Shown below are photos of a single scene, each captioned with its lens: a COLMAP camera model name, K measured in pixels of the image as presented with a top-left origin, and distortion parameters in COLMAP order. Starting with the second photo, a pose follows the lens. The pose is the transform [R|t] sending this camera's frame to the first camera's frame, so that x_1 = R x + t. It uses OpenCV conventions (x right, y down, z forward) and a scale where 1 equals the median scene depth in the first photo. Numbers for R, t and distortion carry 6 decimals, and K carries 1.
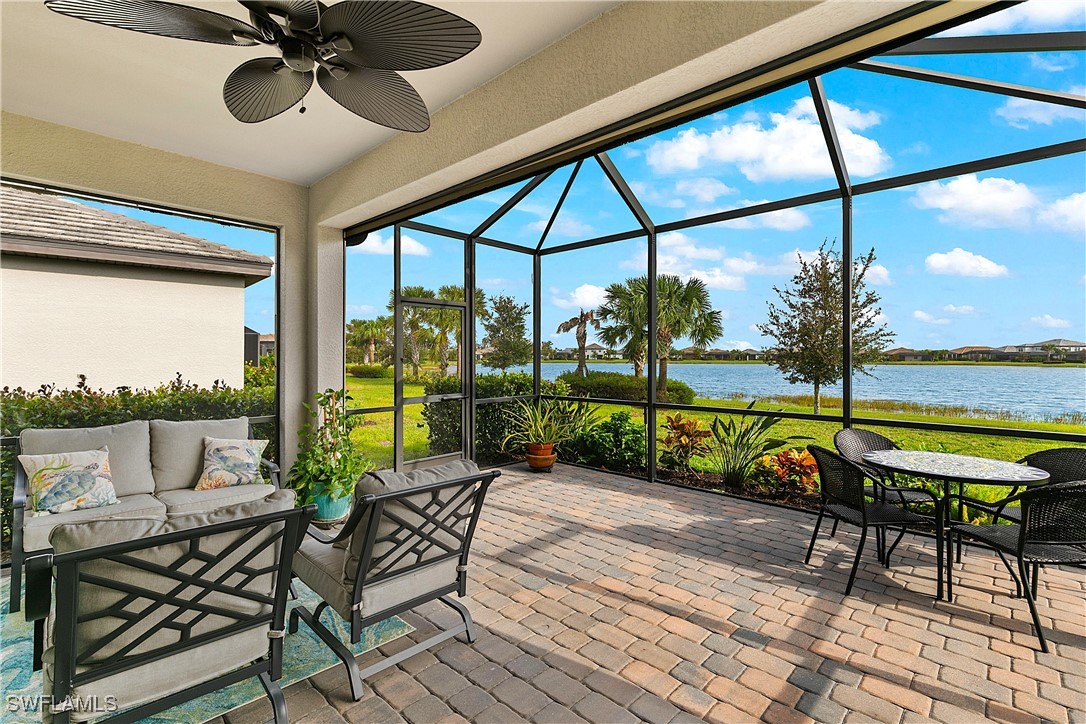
lens RADIAL K [[499.7, 0, 541.0], [0, 499.7, 359.6], [0, 0, 1]] dist [0.002190, 0.000475]
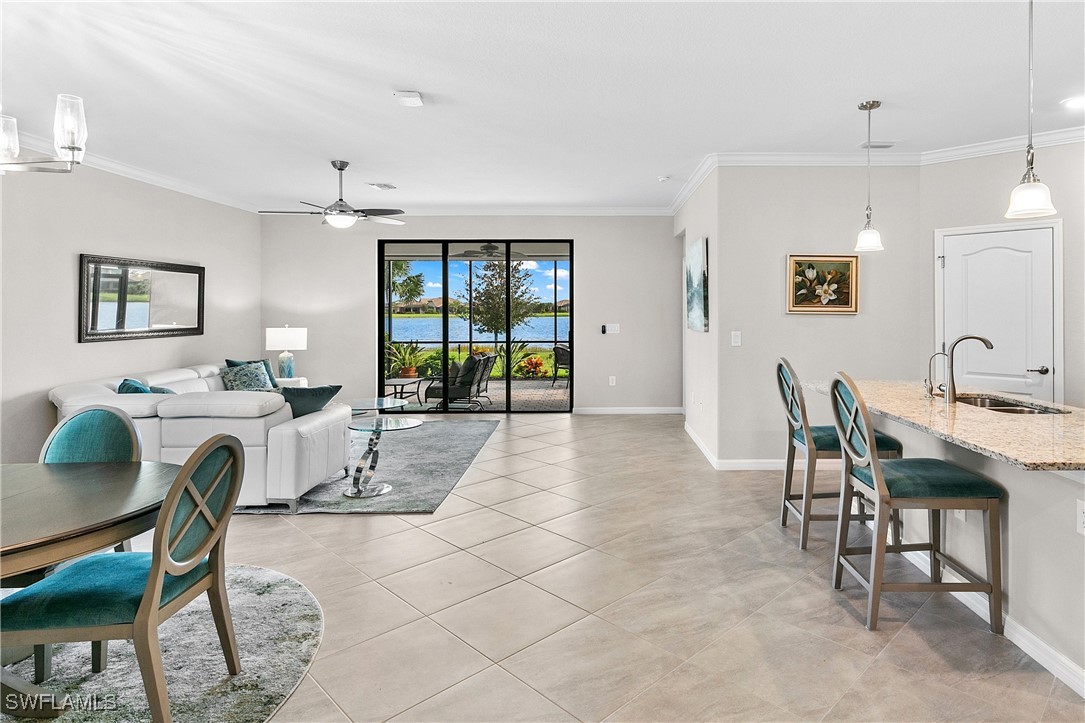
lens RADIAL K [[605.4, 0, 609.0], [0, 605.4, 307.2], [0, 0, 1]] dist [0.012929, -0.004086]
pose [[0.708973, -0.002697, 0.705231, -0.424129], [0.009235, 0.999942, -0.005461, -0.011650], [-0.705175, 0.010385, 0.708957, -0.429744]]
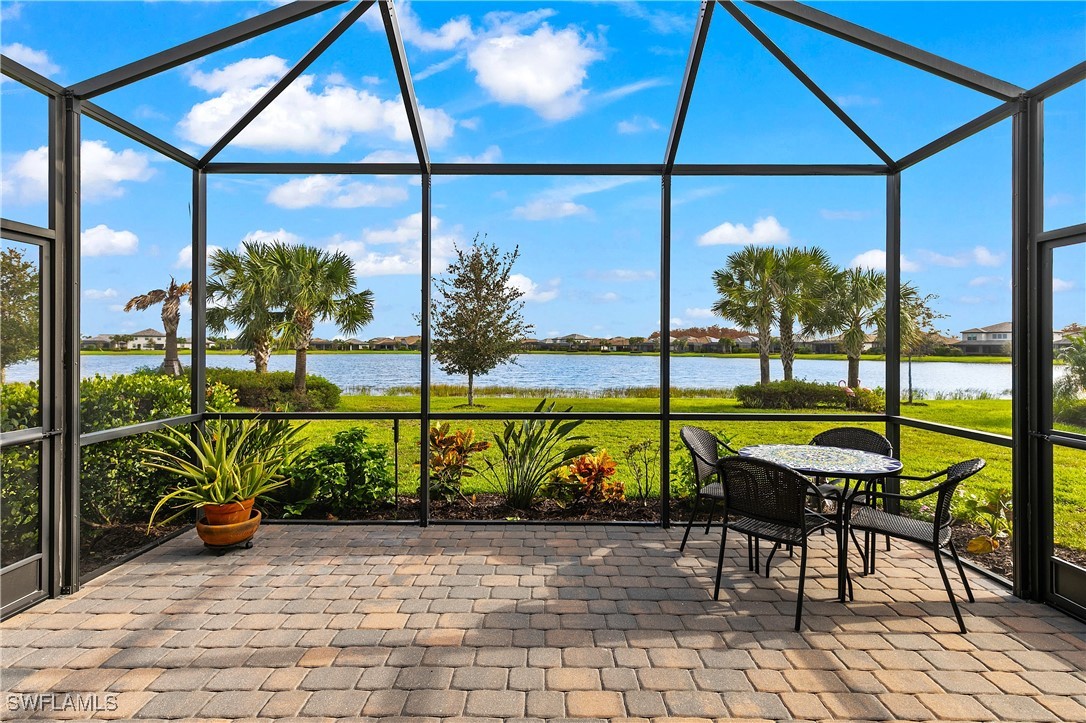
lens RADIAL K [[524.8, 0, 547.2], [0, 524.8, 346.1], [0, 0, 1]] dist [0.011010, -0.001614]
pose [[0.724660, 0.002496, 0.689102, -0.064120], [0.001996, 0.999982, -0.005722, -0.001367], [-0.689104, 0.005522, 0.724641, 0.132954]]
